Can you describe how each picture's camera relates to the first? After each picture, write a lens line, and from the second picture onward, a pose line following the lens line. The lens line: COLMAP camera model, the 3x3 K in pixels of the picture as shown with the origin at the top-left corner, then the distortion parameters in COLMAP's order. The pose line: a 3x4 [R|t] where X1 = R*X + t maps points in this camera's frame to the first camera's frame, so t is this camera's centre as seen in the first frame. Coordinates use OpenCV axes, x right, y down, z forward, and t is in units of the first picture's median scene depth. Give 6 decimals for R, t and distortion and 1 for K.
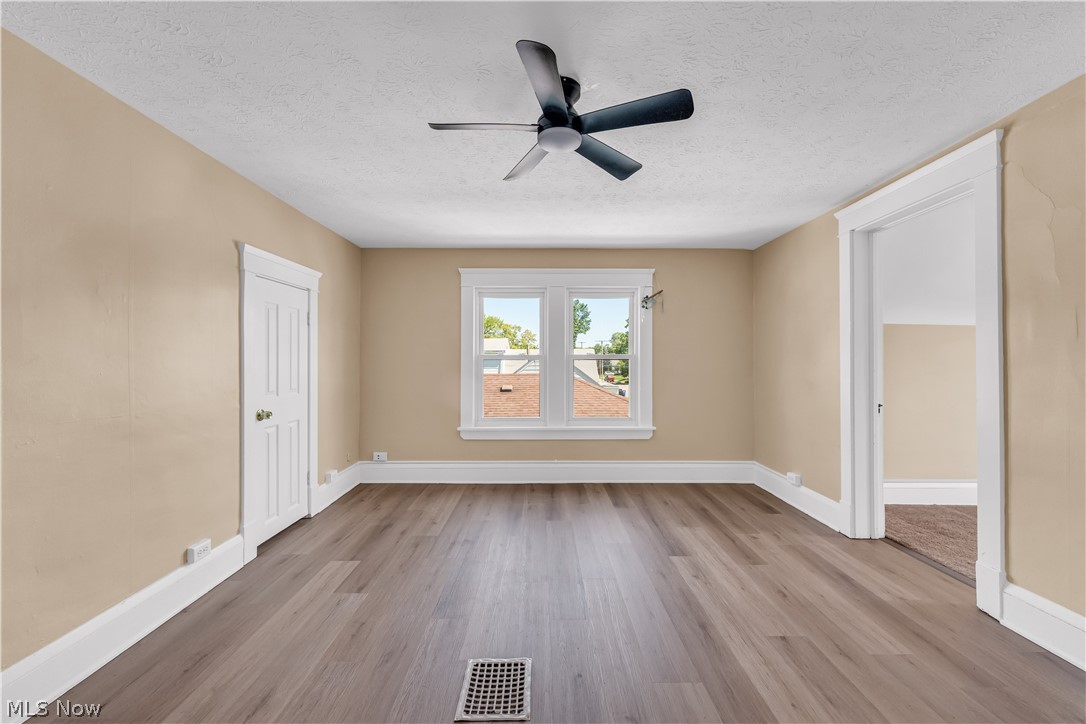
lens RADIAL K [[450.5, 0, 543.0], [0, 450.5, 362.0], [0, 0, 1]] dist [-0.002140, 0.000002]
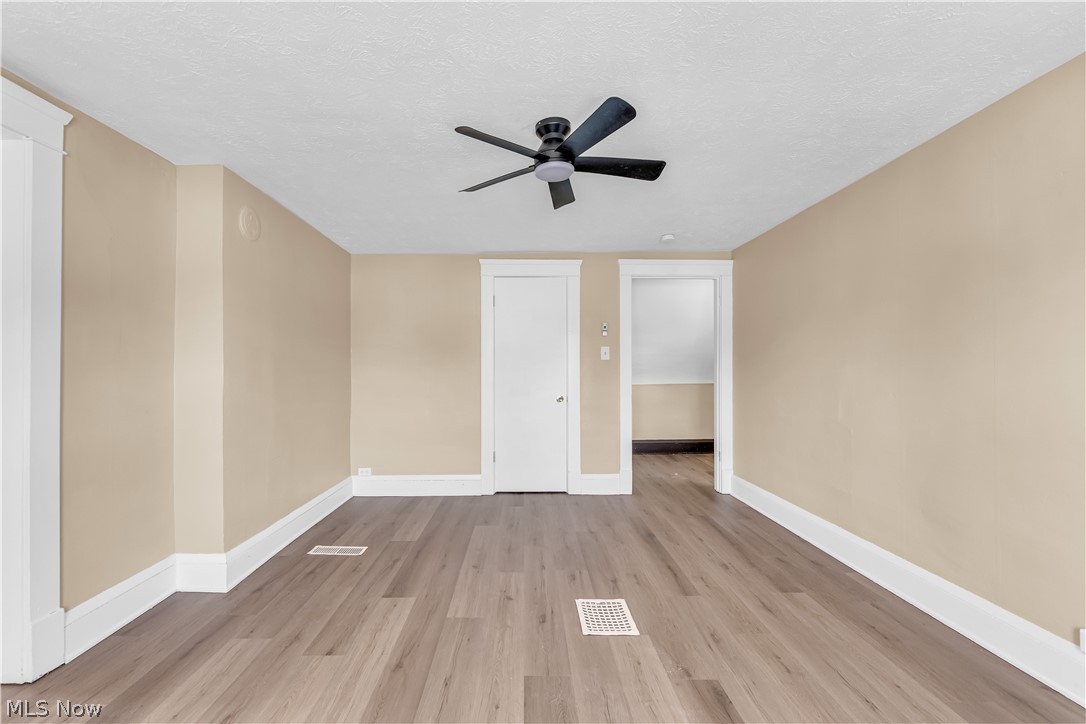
lens RADIAL K [[450.5, 0, 543.0], [0, 450.5, 362.0], [0, 0, 1]] dist [-0.002140, 0.000002]
pose [[-0.999355, 0.005410, -0.035493, 0.108605], [0.005700, 0.999951, -0.008078, -0.005255], [0.035448, -0.008275, -0.999337, 2.092088]]
